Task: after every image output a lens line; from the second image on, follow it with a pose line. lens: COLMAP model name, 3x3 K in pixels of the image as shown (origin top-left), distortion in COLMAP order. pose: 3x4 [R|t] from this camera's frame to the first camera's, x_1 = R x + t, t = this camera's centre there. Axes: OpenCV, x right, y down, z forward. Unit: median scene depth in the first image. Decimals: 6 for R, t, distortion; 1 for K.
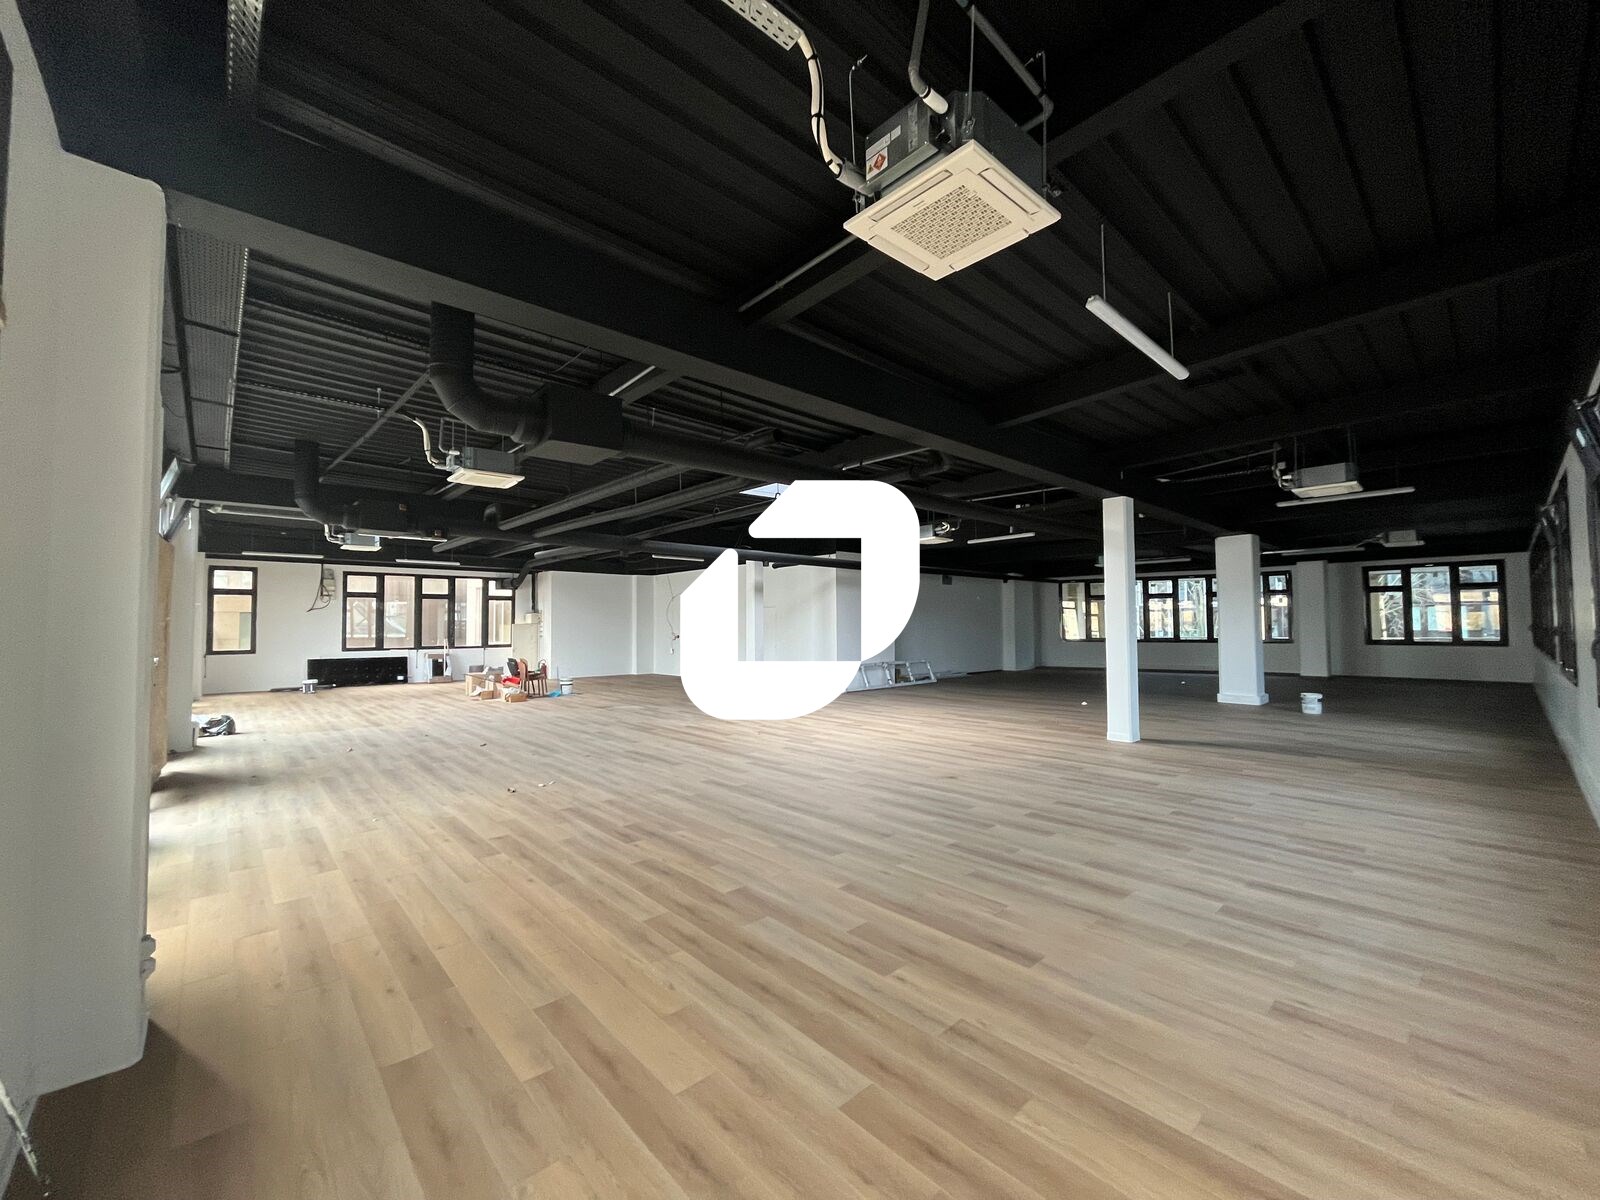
lens RADIAL K [[637.9, 0, 800.0], [0, 637.9, 600.0], [0, 0, 1]] dist [-0.000040, -0.000008]
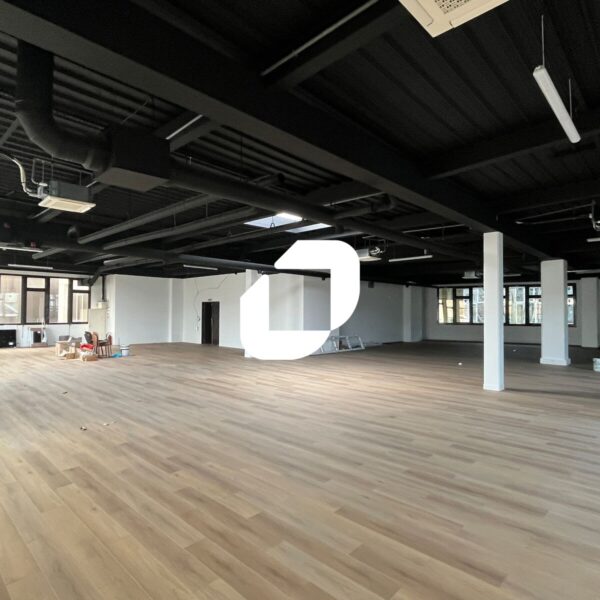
lens RADIAL K [[391.8, 0, 300.0], [0, 391.8, 300.0], [0, 0, 1]] dist [-0.000693, -0.000412]
pose [[0.997562, 0.015254, 0.068092, -0.044240], [-0.015850, 0.999840, 0.008232, 0.003701], [-0.067956, -0.009291, 0.997645, 0.121227]]
